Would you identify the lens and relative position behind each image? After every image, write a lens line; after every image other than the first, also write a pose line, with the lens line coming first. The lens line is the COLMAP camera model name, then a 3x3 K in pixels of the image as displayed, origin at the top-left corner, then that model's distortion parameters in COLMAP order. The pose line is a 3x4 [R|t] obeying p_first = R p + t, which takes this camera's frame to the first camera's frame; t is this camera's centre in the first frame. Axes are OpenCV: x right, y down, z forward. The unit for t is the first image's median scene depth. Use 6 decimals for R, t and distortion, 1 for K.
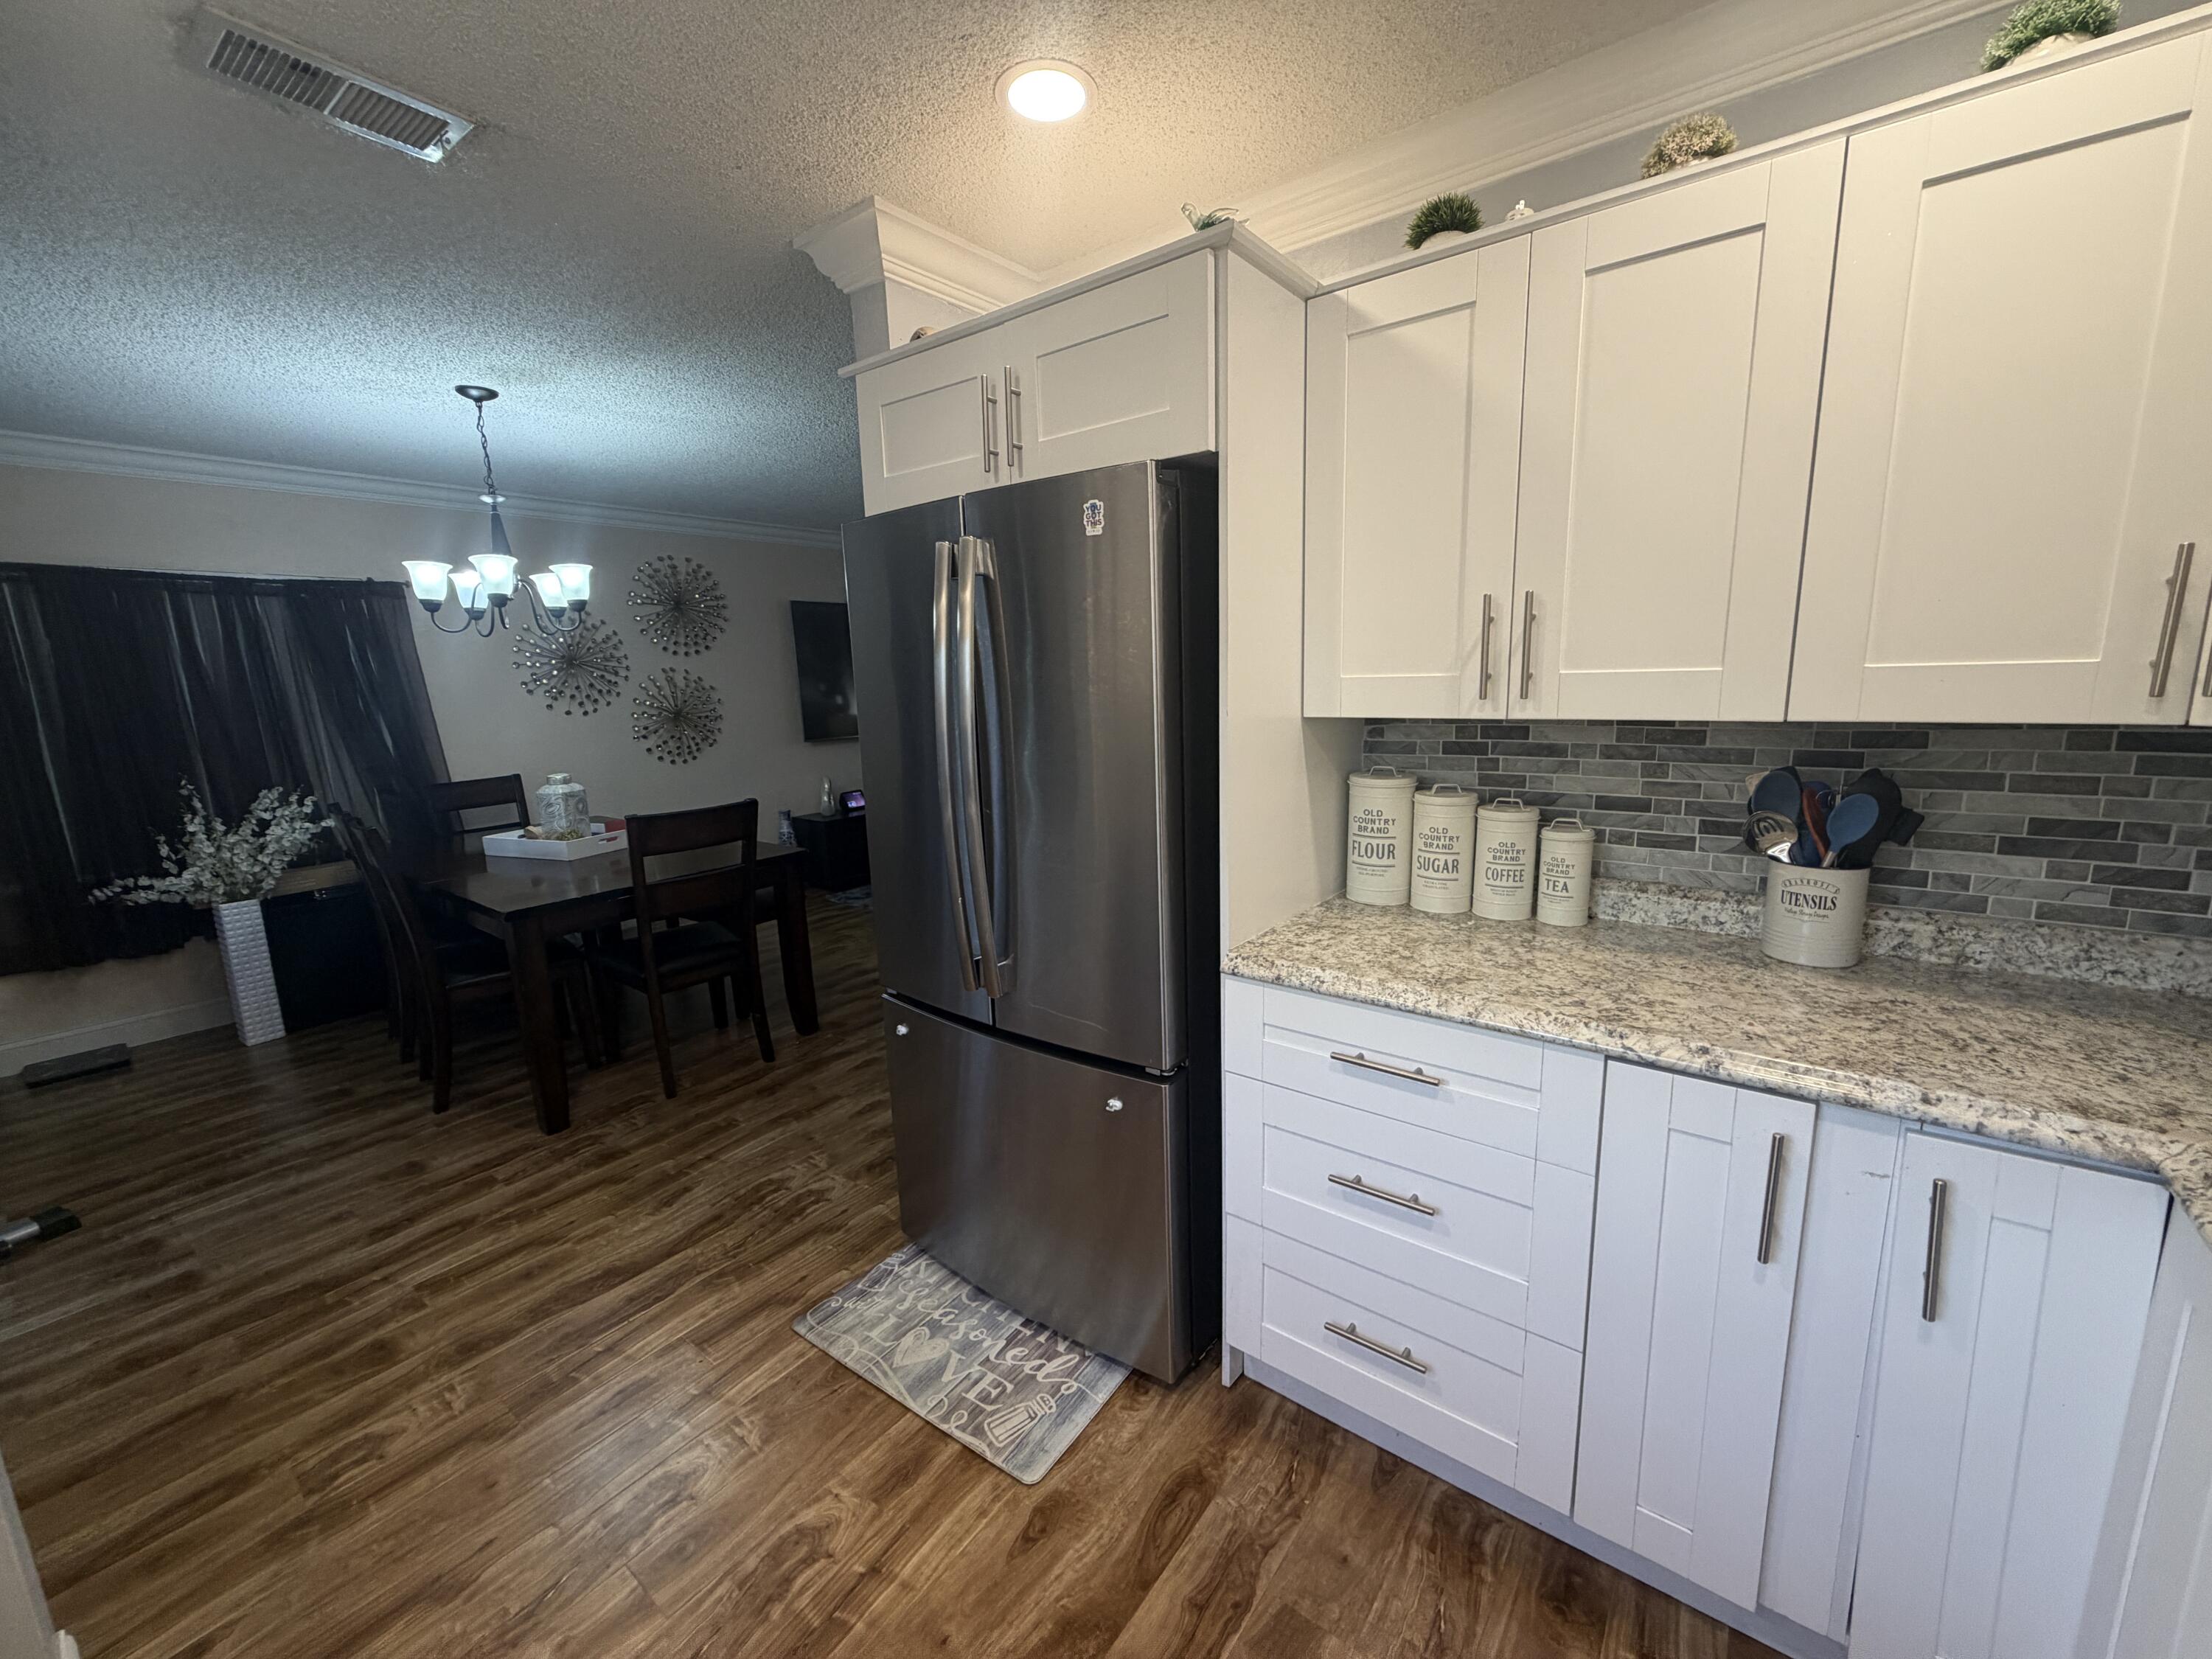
lens RADIAL K [[883.7, 0, 1101.0], [0, 883.7, 832.3], [0, 0, 1]] dist [0.000216, 0.000525]
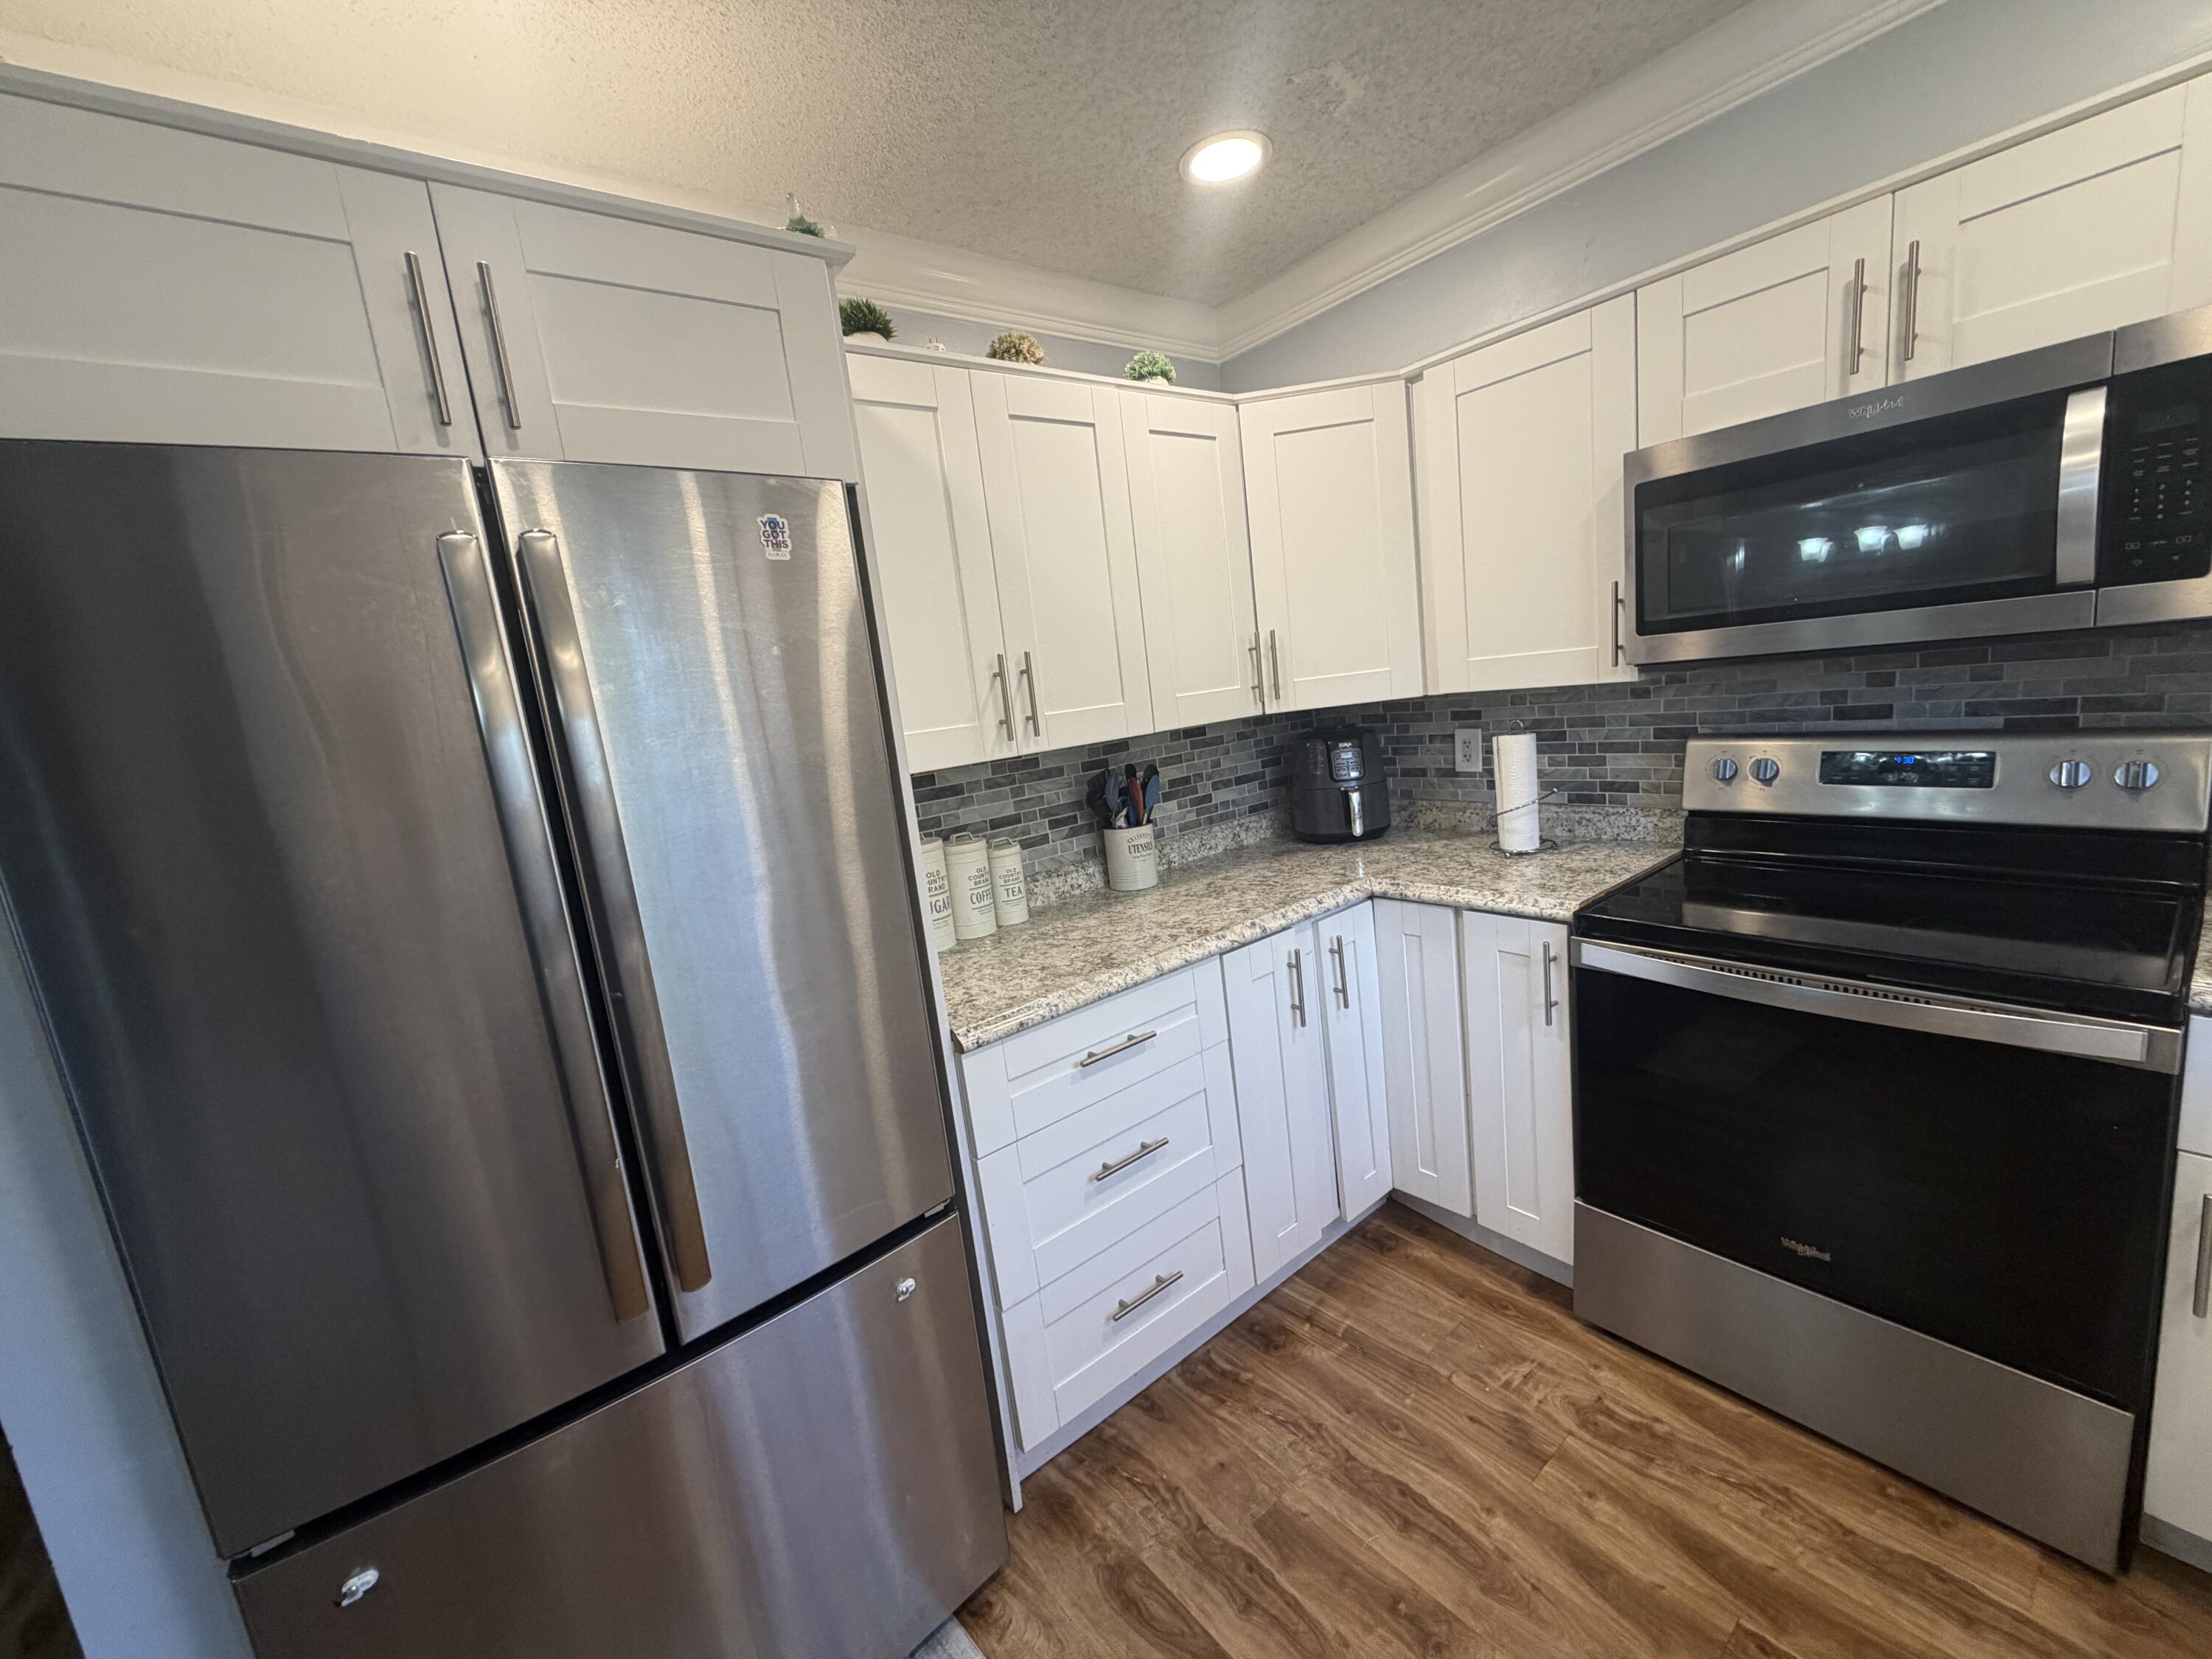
lens RADIAL K [[883.7, 0, 1100.7], [0, 883.7, 830.9], [0, 0, 1]] dist [0.000216, 0.000525]
pose [[0.239745, -0.157029, 0.958052, -0.469609], [0.281746, 0.955616, 0.086125, -0.069501], [-0.929054, 0.249279, 0.273347, 0.400933]]
